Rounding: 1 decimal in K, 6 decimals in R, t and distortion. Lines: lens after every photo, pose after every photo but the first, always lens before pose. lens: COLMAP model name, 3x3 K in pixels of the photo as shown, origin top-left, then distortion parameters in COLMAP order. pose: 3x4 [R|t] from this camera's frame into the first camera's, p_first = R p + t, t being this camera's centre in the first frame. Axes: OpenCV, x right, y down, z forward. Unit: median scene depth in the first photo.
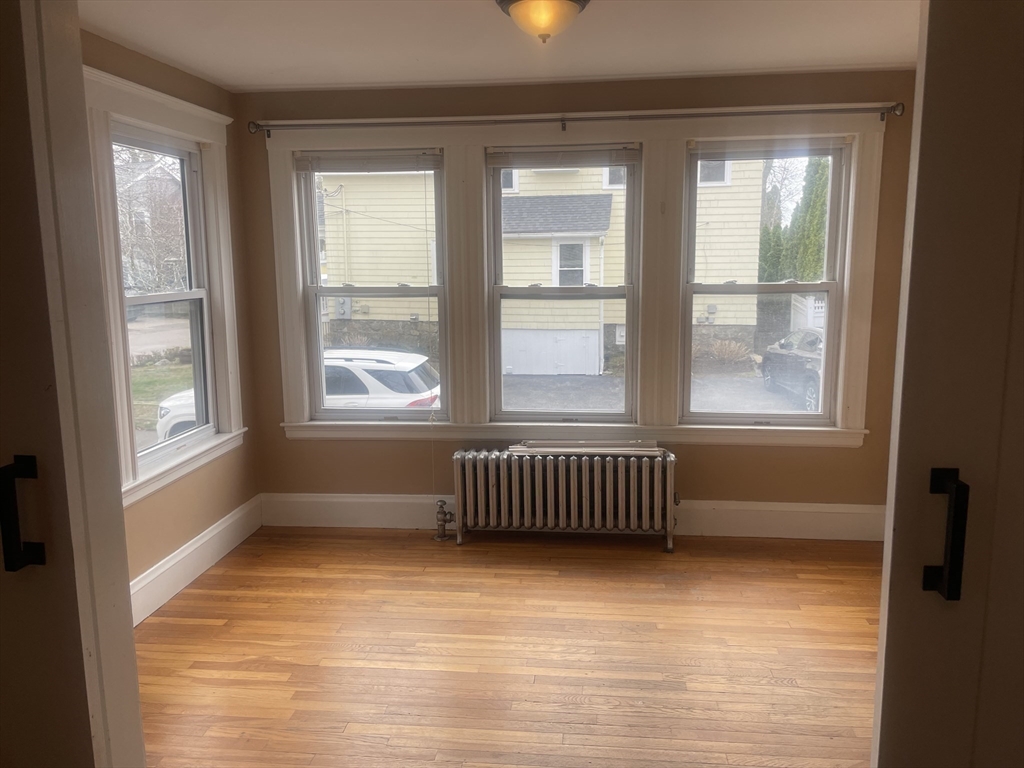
lens RADIAL K [[776.3, 0, 514.1], [0, 776.3, 379.5], [0, 0, 1]] dist [0.079641, -0.098791]
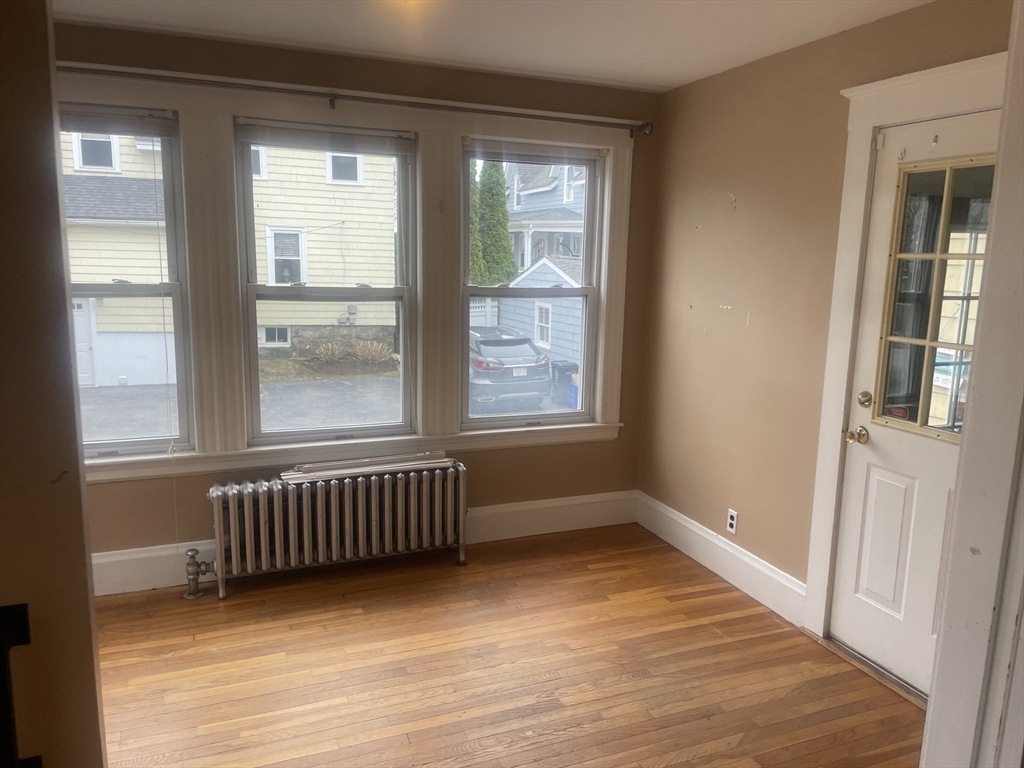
lens RADIAL K [[776.3, 0, 530.0], [0, 776.3, 394.2], [0, 0, 1]] dist [0.079641, -0.098791]
pose [[0.872919, -0.055356, 0.484714, -0.182148], [0.046112, 0.998456, 0.030984, -0.015336], [-0.485681, -0.004695, 0.874124, 0.118872]]
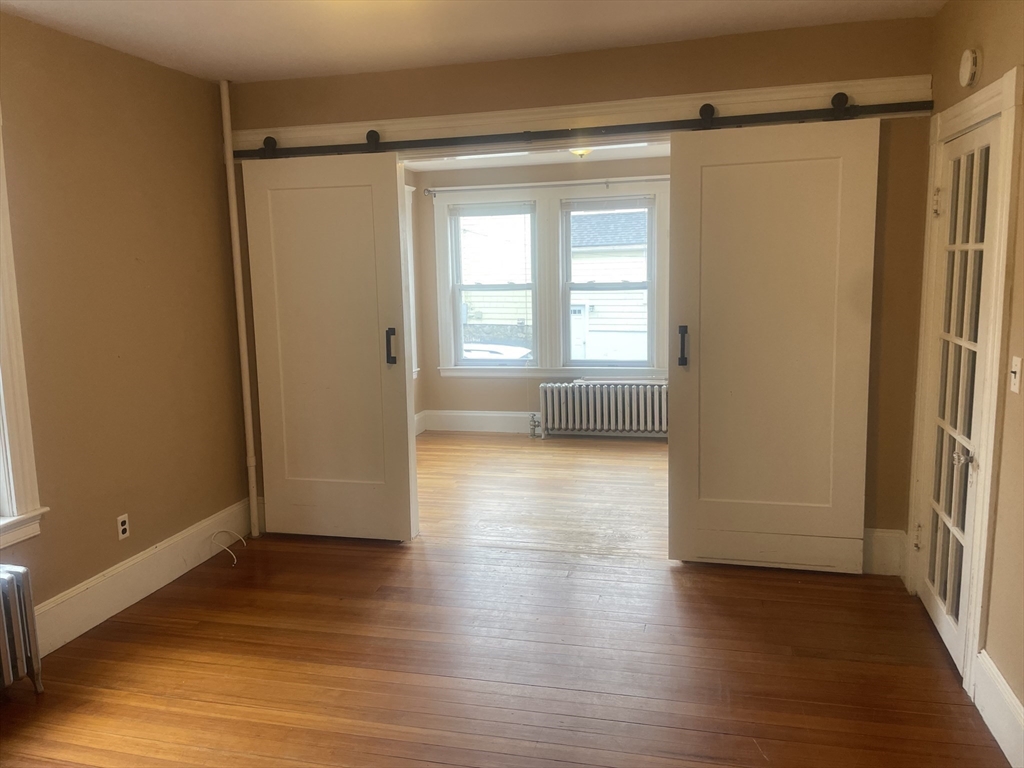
lens RADIAL K [[776.3, 0, 508.0], [0, 776.3, 385.3], [0, 0, 1]] dist [0.079641, -0.098791]
pose [[0.989411, 0.008195, -0.144908, 0.095638], [-0.009347, 0.999930, -0.007275, 0.112135], [0.144838, 0.008552, 0.989418, -0.656182]]
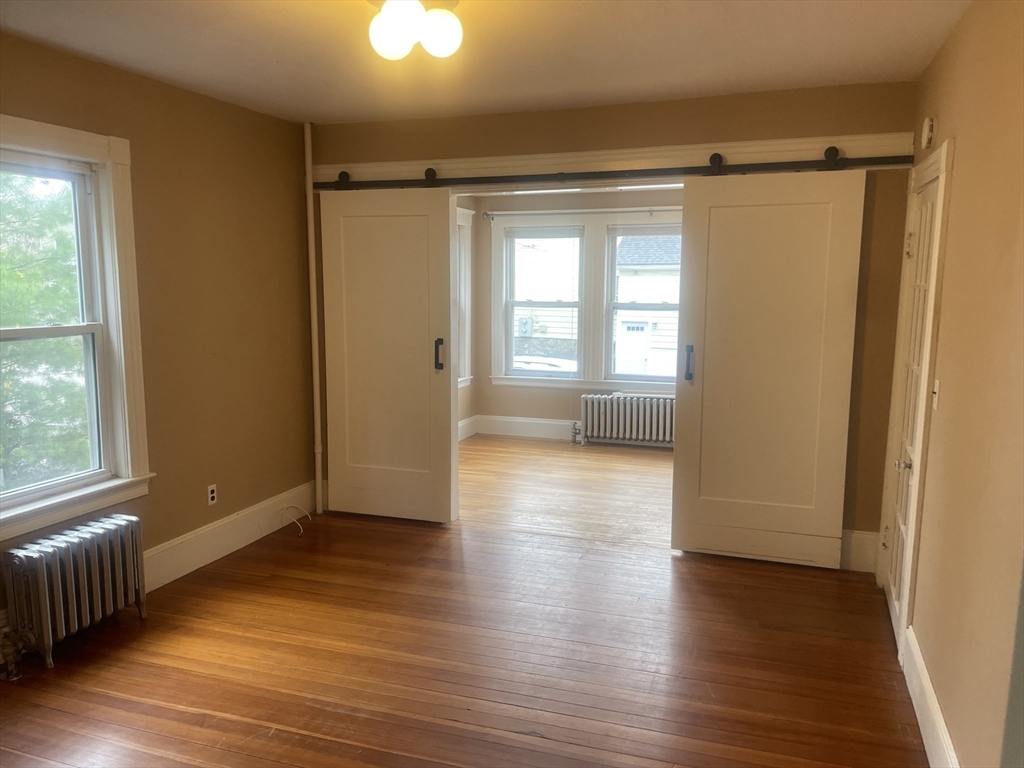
lens RADIAL K [[776.3, 0, 521.9], [0, 776.3, 404.4], [0, 0, 1]] dist [0.079641, -0.098791]
pose [[0.975673, 0.049516, -0.213567, 0.174261], [-0.050293, 0.998733, 0.001798, 0.122925], [0.213386, 0.008987, 0.976927, -0.796220]]
